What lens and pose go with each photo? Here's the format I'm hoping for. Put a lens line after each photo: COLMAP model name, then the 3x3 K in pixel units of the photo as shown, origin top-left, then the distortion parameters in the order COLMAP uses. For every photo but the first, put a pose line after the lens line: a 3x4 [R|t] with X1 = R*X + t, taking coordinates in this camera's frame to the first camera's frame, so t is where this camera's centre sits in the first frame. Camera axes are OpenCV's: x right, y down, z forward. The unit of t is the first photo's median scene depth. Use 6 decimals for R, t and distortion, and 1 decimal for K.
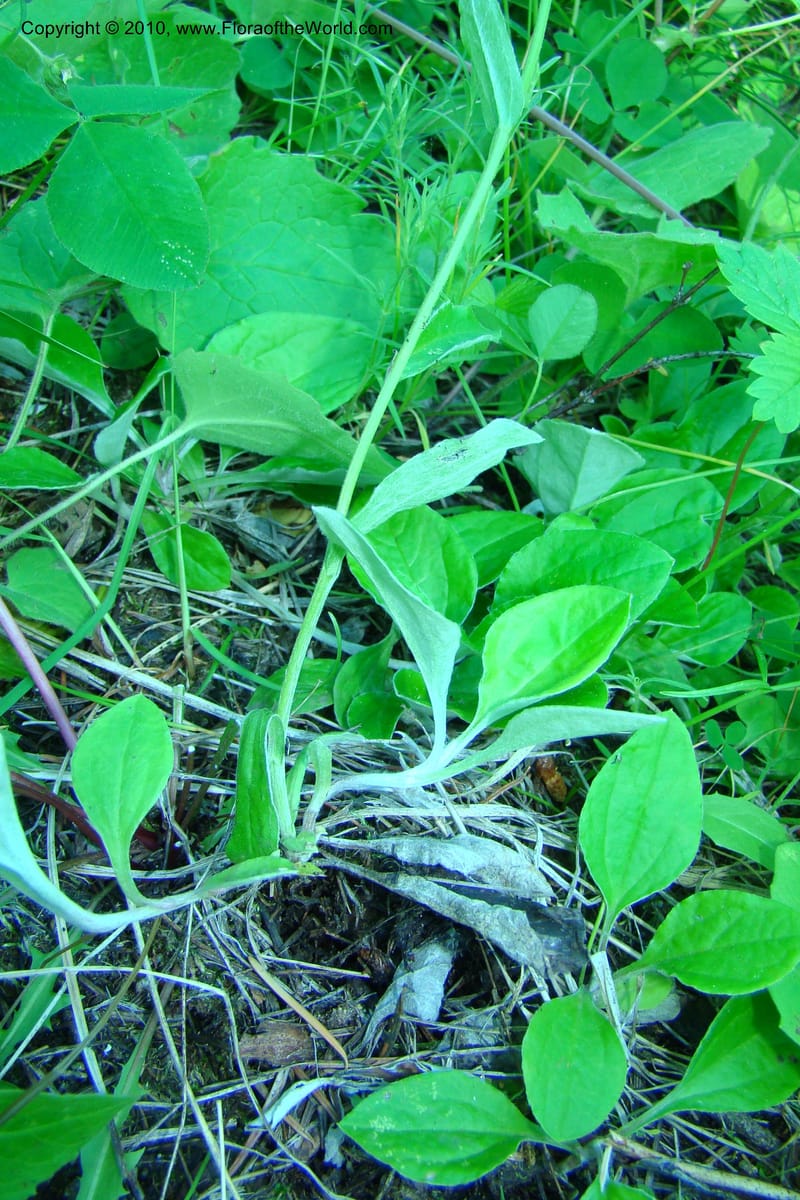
lens RADIAL K [[1109.2, 0, 398.9], [0, 1109.2, 584.4], [0, 0, 1]] dist [-0.181008, 0.115065]
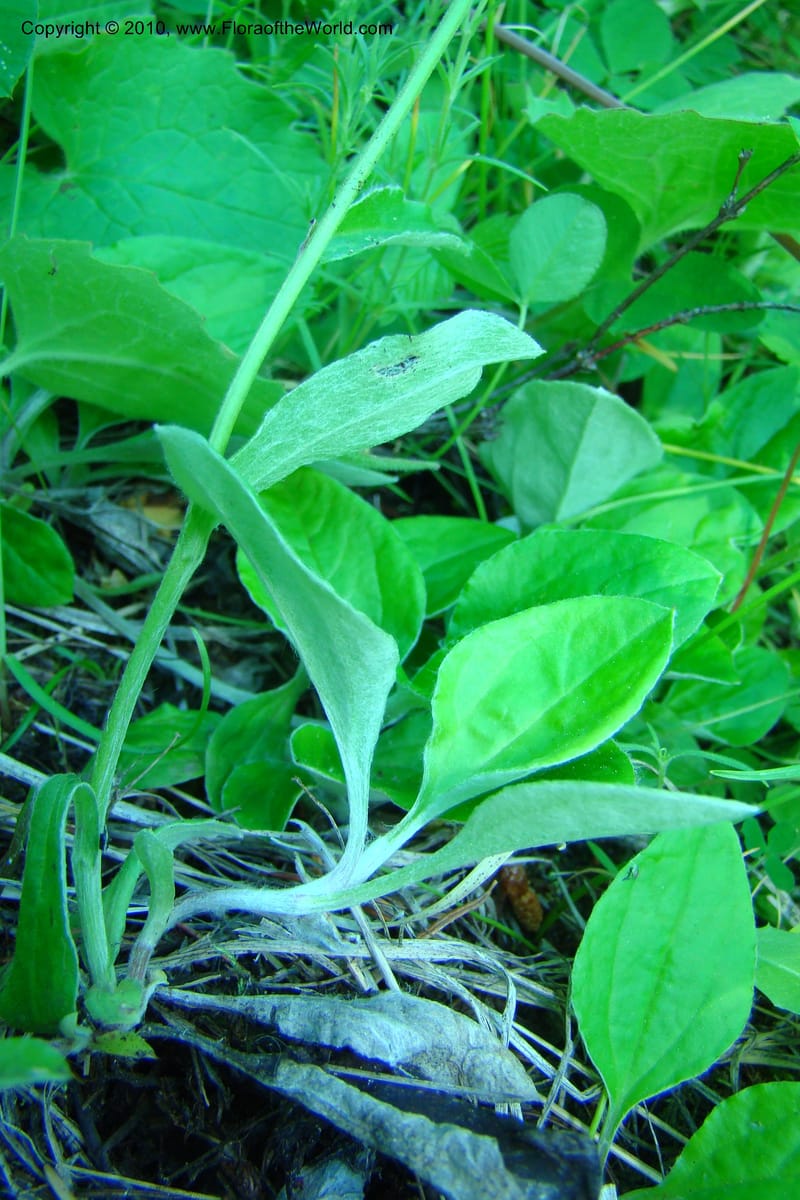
lens RADIAL K [[1130.5, 0, 403.4], [0, 1130.5, 565.8], [0, 0, 1]] dist [-0.158332, 0.013726]
pose [[0.997138, 0.047251, 0.059022, 0.016803], [-0.041323, 0.994337, -0.097912, 0.048520], [-0.063314, 0.095192, 0.993443, 0.342578]]
